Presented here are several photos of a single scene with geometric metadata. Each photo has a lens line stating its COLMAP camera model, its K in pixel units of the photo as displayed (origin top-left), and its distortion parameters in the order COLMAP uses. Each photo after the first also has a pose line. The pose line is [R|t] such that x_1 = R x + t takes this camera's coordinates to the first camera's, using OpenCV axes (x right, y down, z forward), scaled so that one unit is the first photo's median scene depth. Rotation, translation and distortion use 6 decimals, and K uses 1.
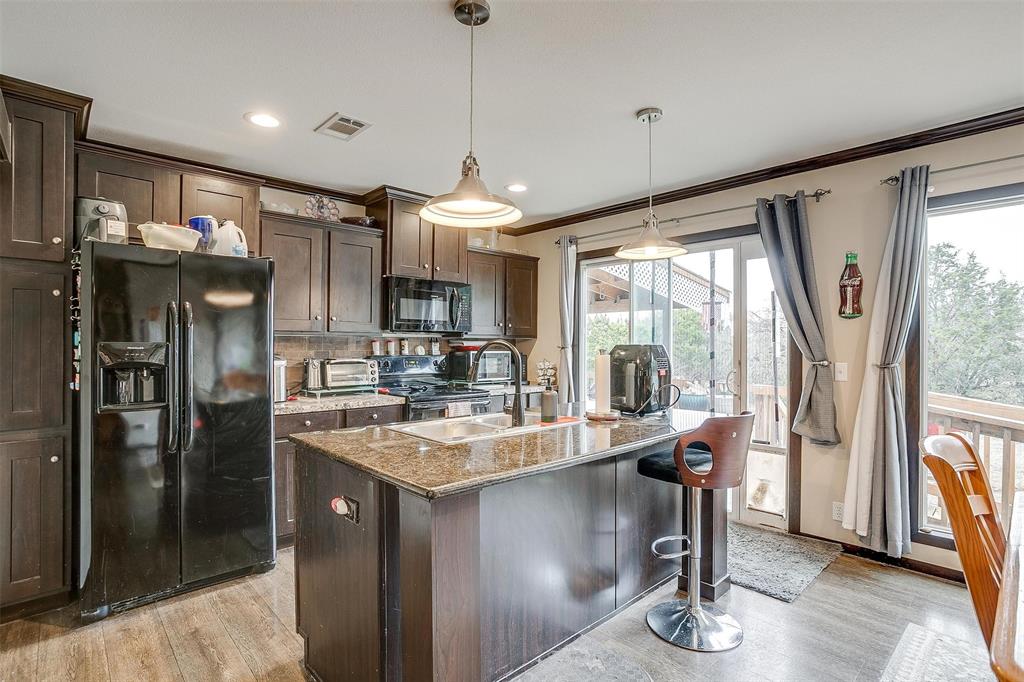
lens RADIAL K [[507.4, 0, 516.2], [0, 507.4, 345.8], [0, 0, 1]] dist [-0.048112, 0.024740]
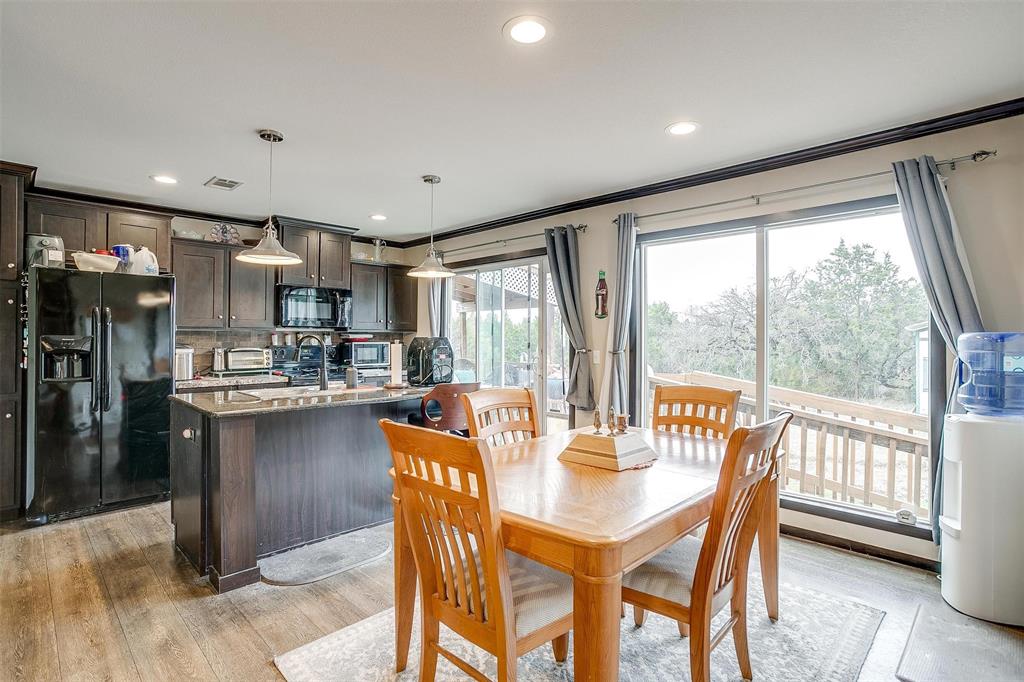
lens RADIAL K [[507.4, 0, 517.6], [0, 507.4, 335.6], [0, 0, 1]] dist [-0.048112, 0.024740]
pose [[0.999043, -0.000120, 0.043743, 0.378694], [0.000321, 0.999989, -0.004583, -0.000140], [-0.043742, 0.004593, 0.999032, -0.396060]]
